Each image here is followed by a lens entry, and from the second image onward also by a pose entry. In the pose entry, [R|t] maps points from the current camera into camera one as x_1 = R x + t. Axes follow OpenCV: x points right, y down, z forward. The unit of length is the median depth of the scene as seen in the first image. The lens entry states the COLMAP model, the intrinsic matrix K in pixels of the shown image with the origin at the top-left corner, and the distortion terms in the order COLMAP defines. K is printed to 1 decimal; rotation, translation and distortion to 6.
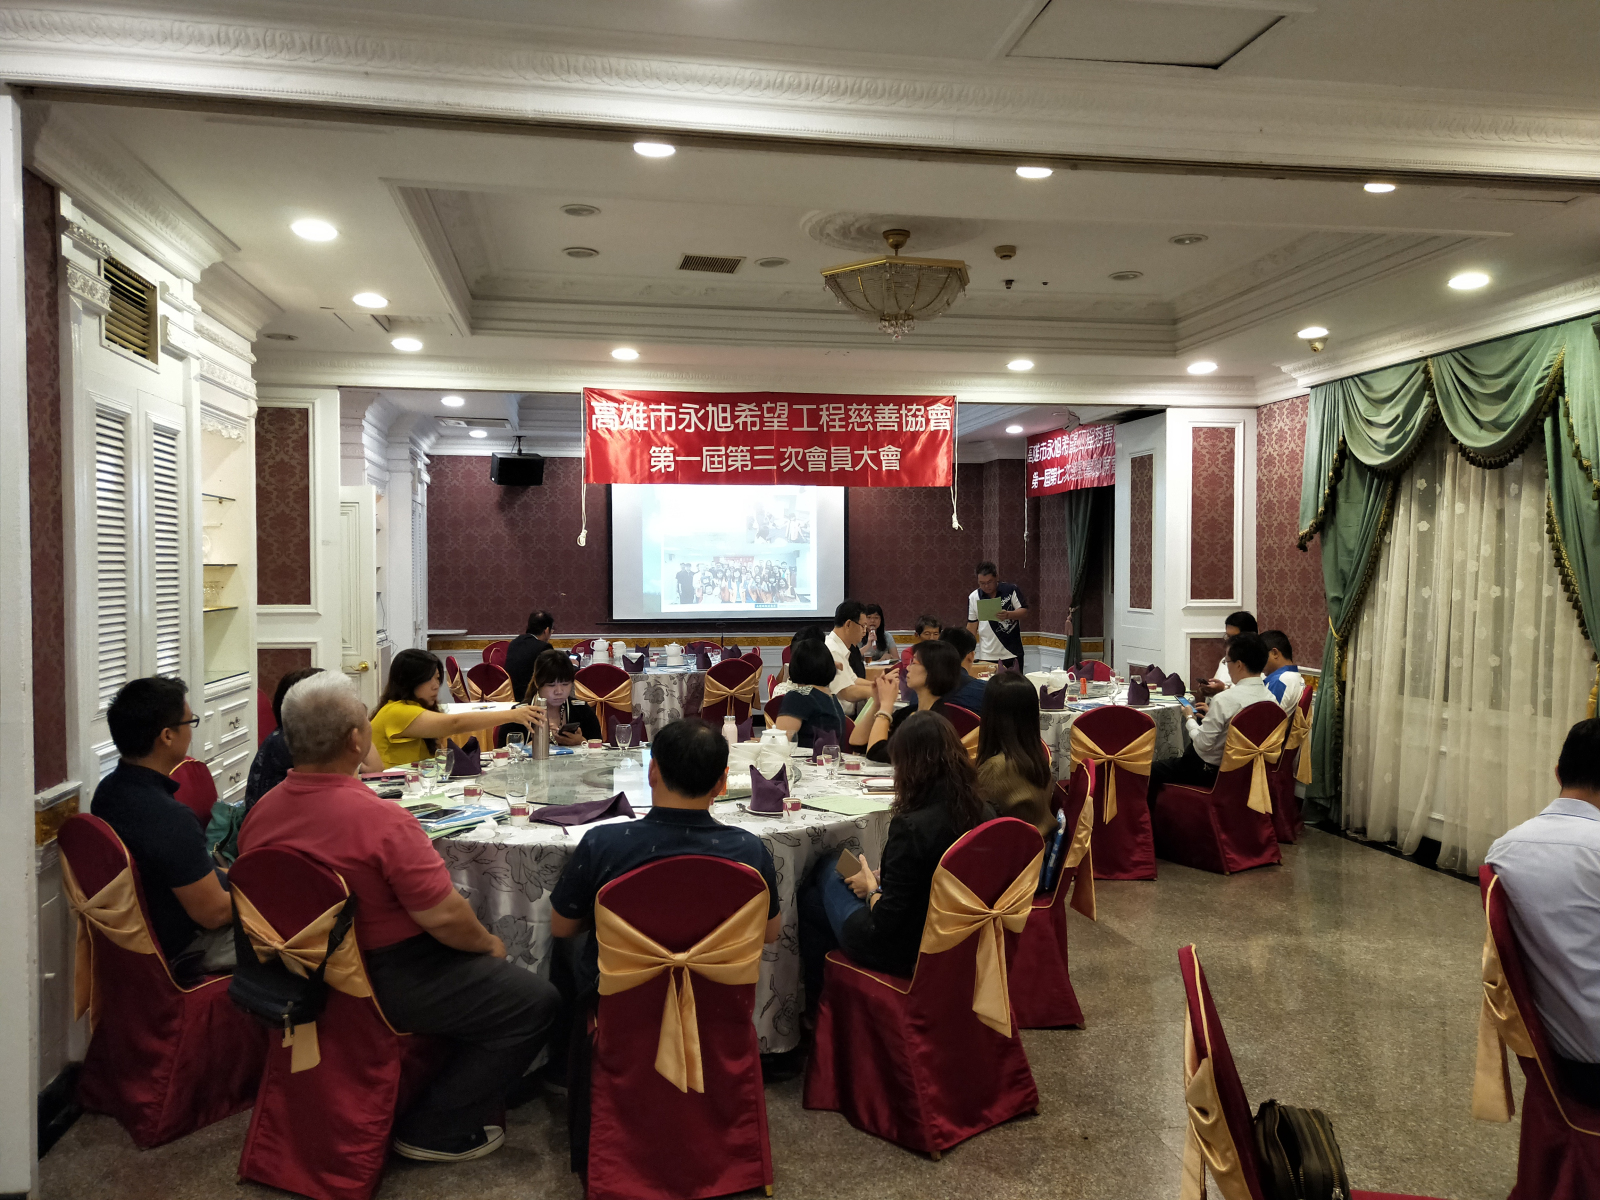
lens RADIAL K [[1158.6, 0, 795.6], [0, 1158.6, 632.4], [0, 0, 1]] dist [0.027519, -0.020661]
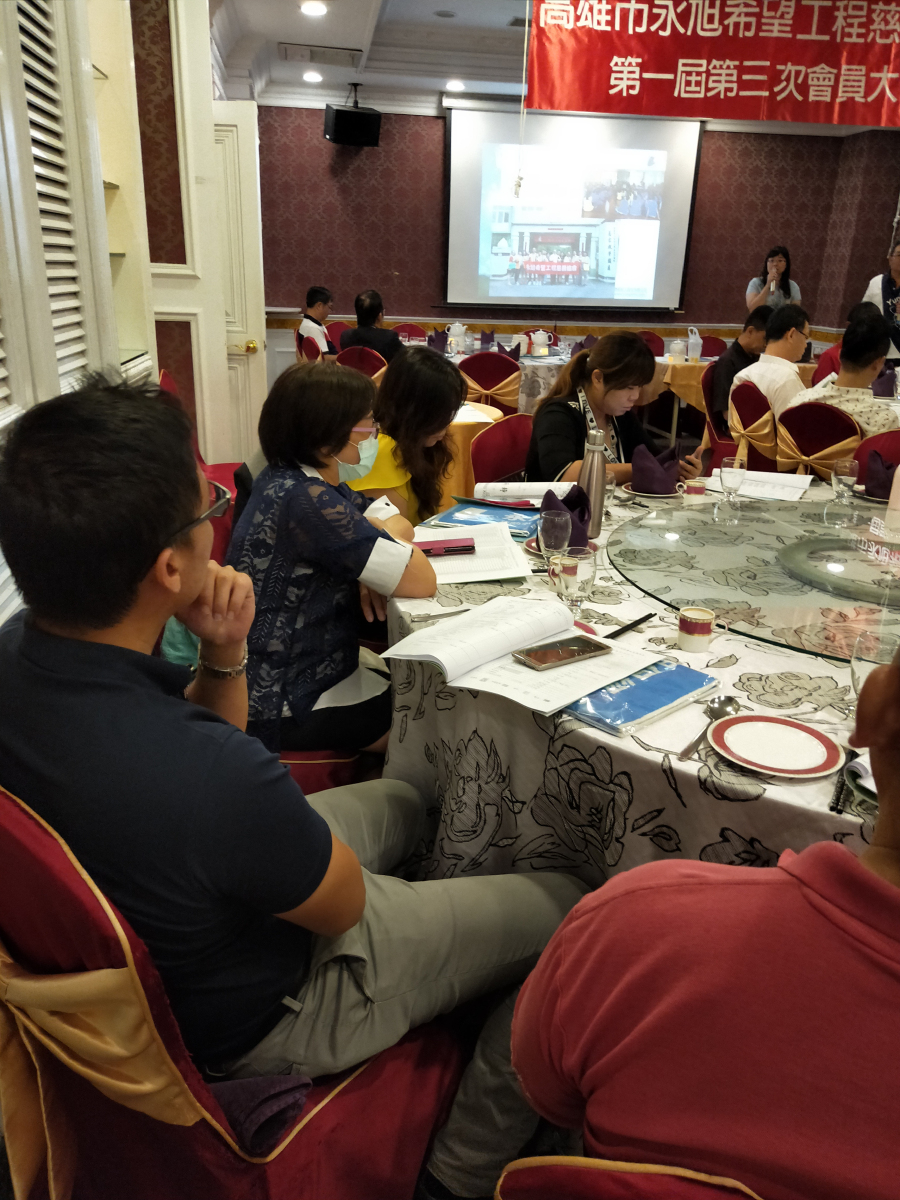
lens RADIAL K [[868.9, 0, 447.2], [0, 868.9, 603.7], [0, 0, 1]] dist [0.027519, -0.020661]
pose [[0.998930, 0.041505, -0.020399, -0.202800], [-0.033275, 0.951363, 0.306271, 0.008143], [0.032118, -0.305264, 0.951726, 0.339100]]
